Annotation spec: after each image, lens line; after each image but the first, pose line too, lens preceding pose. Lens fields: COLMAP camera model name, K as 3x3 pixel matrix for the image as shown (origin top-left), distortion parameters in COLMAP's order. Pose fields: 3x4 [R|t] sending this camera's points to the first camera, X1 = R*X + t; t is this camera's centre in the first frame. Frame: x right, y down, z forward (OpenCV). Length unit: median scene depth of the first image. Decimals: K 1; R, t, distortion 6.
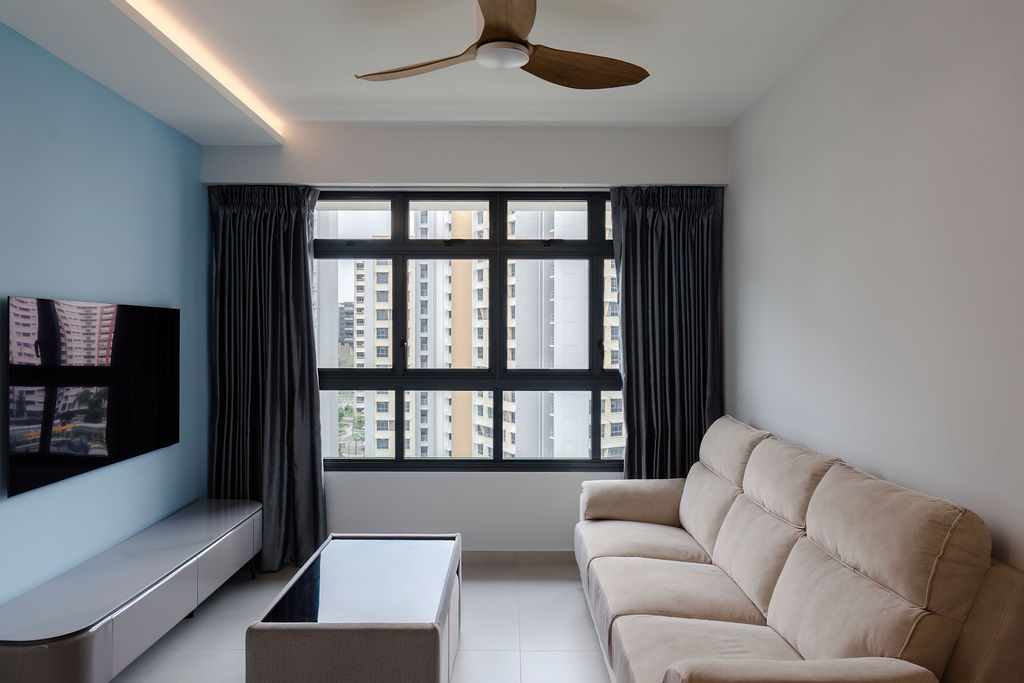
lens RADIAL K [[695.7, 0, 506.8], [0, 695.7, 314.5], [0, 0, 1]] dist [-0.000850, -0.001401]
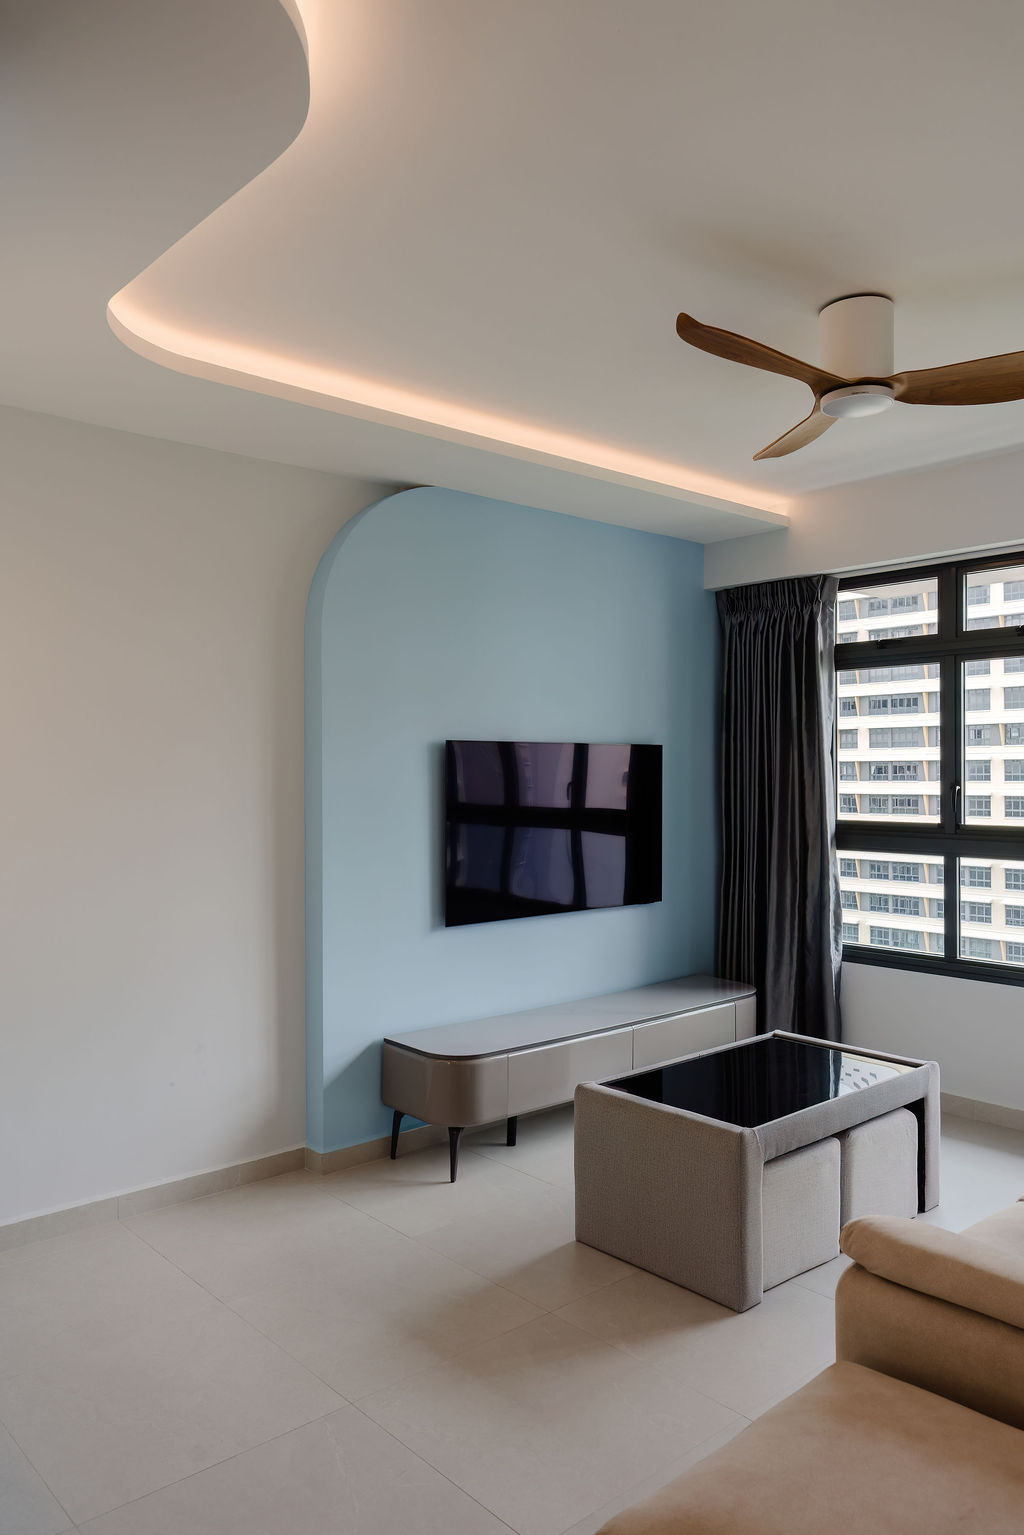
lens RADIAL K [[1095.5, 0, 496.8], [0, 1095.5, 724.7], [0, 0, 1]] dist [0.003244, 0.005821]
pose [[0.653443, -0.039127, -0.755964, 0.374196], [0.023653, 0.999231, -0.031272, 0.004046], [0.756606, 0.002554, 0.653866, -0.029398]]
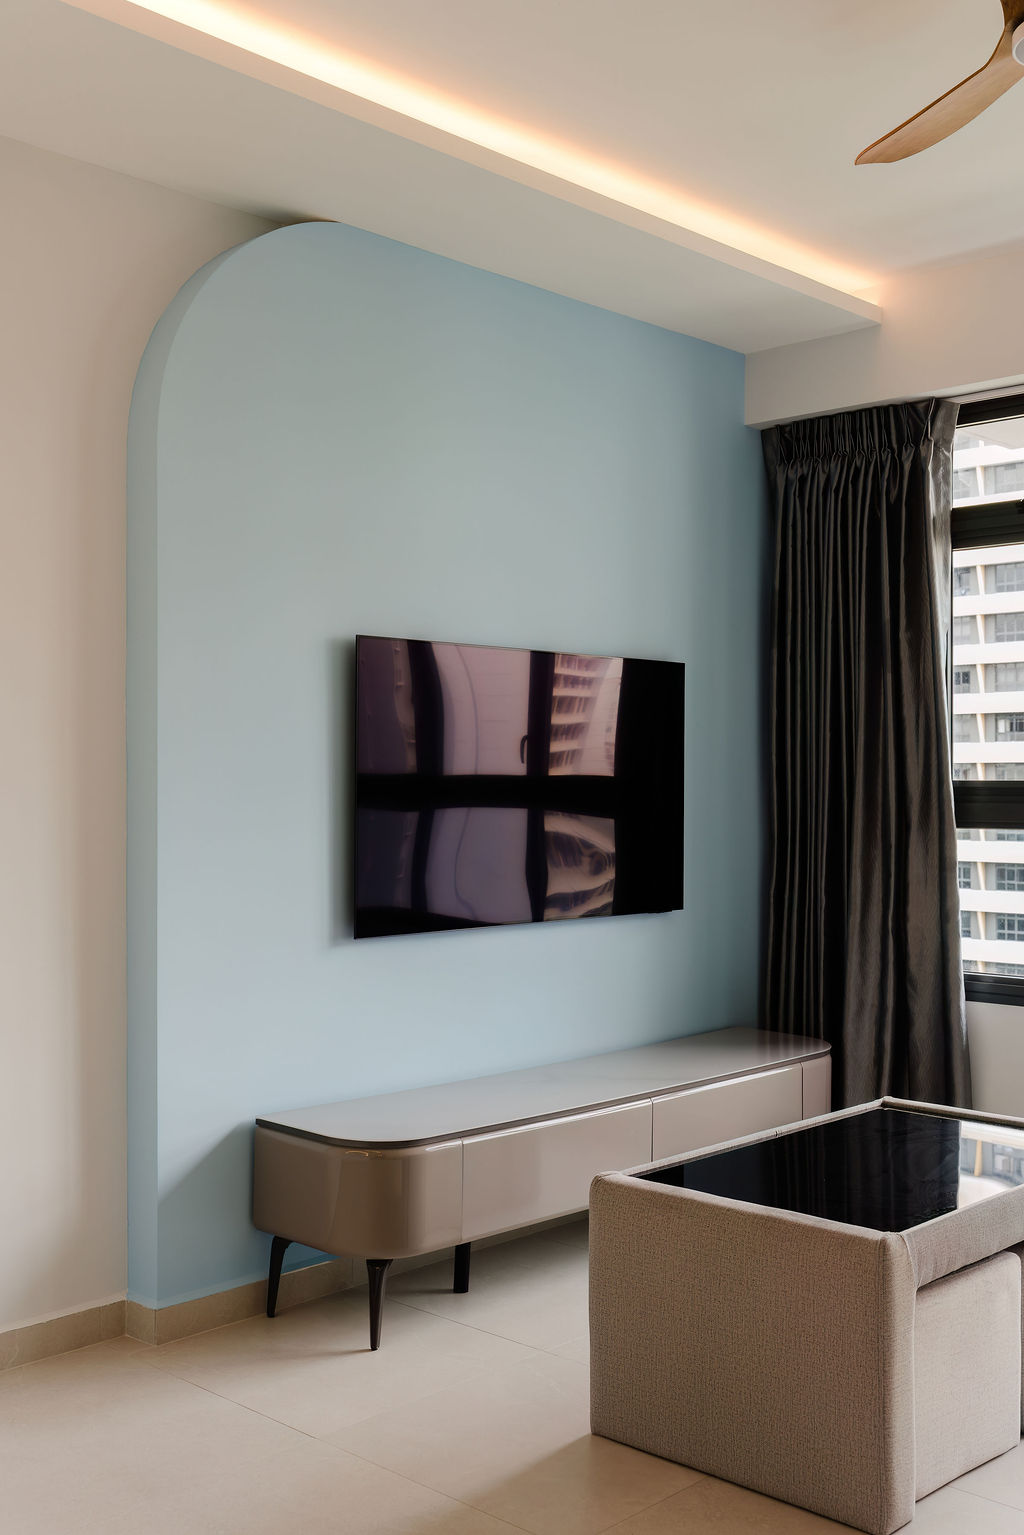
lens RADIAL K [[1621.2, 0, 490.6], [0, 1621.2, 711.8], [0, 0, 1]] dist [0.002597, 0.000000]
pose [[0.713556, -0.035655, -0.699691, 0.274166], [0.021303, 0.999347, -0.029200, 0.057398], [0.700275, 0.005931, 0.713849, -0.005751]]
